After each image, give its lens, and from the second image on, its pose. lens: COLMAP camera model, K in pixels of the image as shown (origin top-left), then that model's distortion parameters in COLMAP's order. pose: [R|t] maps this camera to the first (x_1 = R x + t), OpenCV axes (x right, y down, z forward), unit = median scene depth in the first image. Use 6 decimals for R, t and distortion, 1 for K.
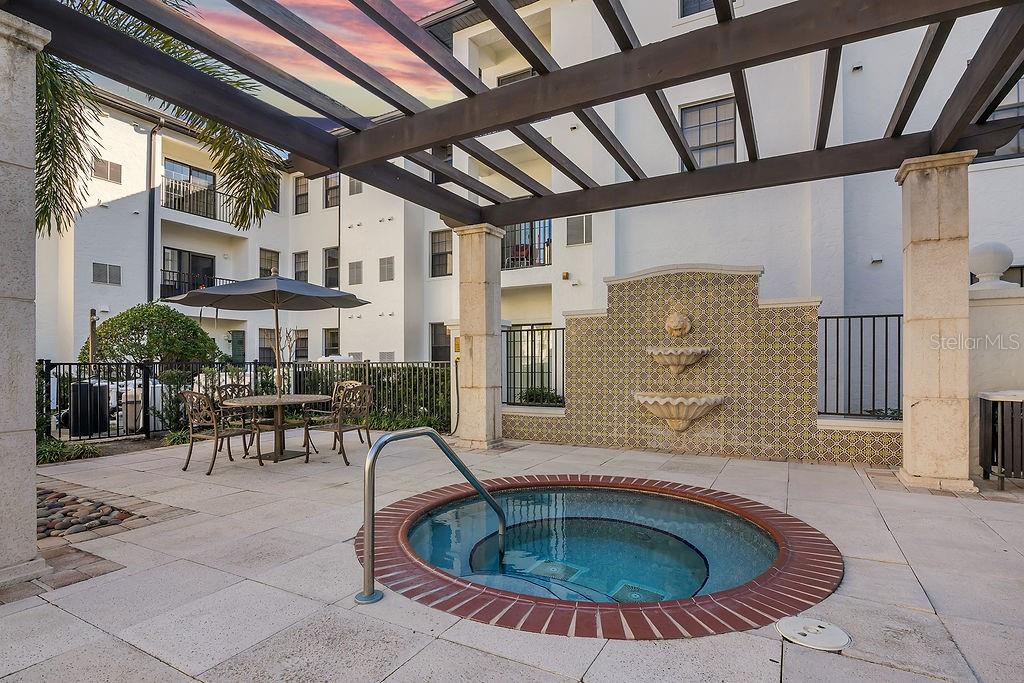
lens RADIAL K [[479.1, 0, 541.0], [0, 479.1, 365.9], [0, 0, 1]] dist [0.004072, -0.000335]
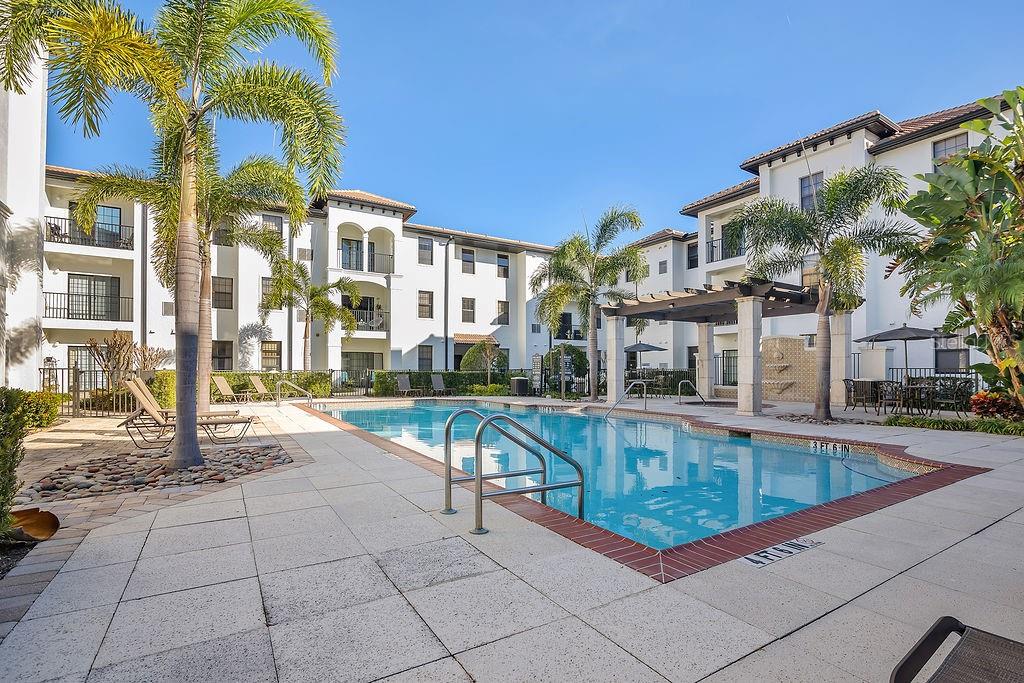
lens RADIAL K [[479.1, 0, 506.6], [0, 479.1, 365.0], [0, 0, 1]] dist [0.004072, -0.000335]
pose [[0.830397, -0.003874, -0.557159, 0.390441], [-0.003557, 0.999919, -0.012255, 0.006118], [0.557161, 0.012158, 0.830315, -1.650239]]
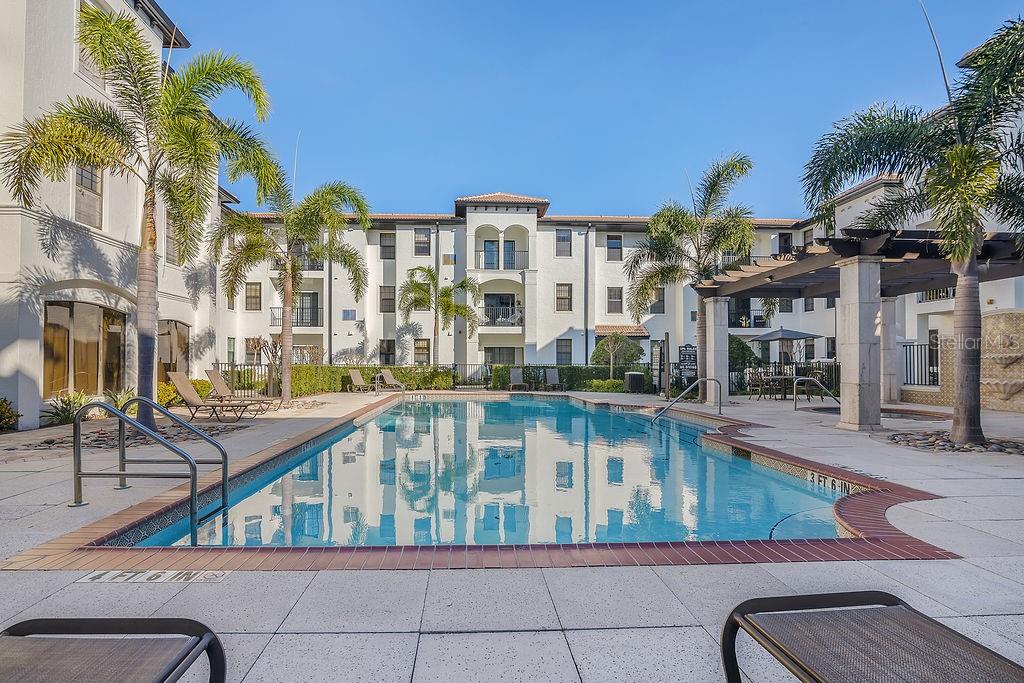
lens RADIAL K [[479.1, 0, 488.2], [0, 479.1, 361.0], [0, 0, 1]] dist [0.004072, -0.000335]
pose [[0.468353, -0.004496, -0.883530, 0.722186], [-0.002834, 0.999974, -0.006591, 0.004443], [0.883537, 0.005591, 0.468329, -1.171808]]
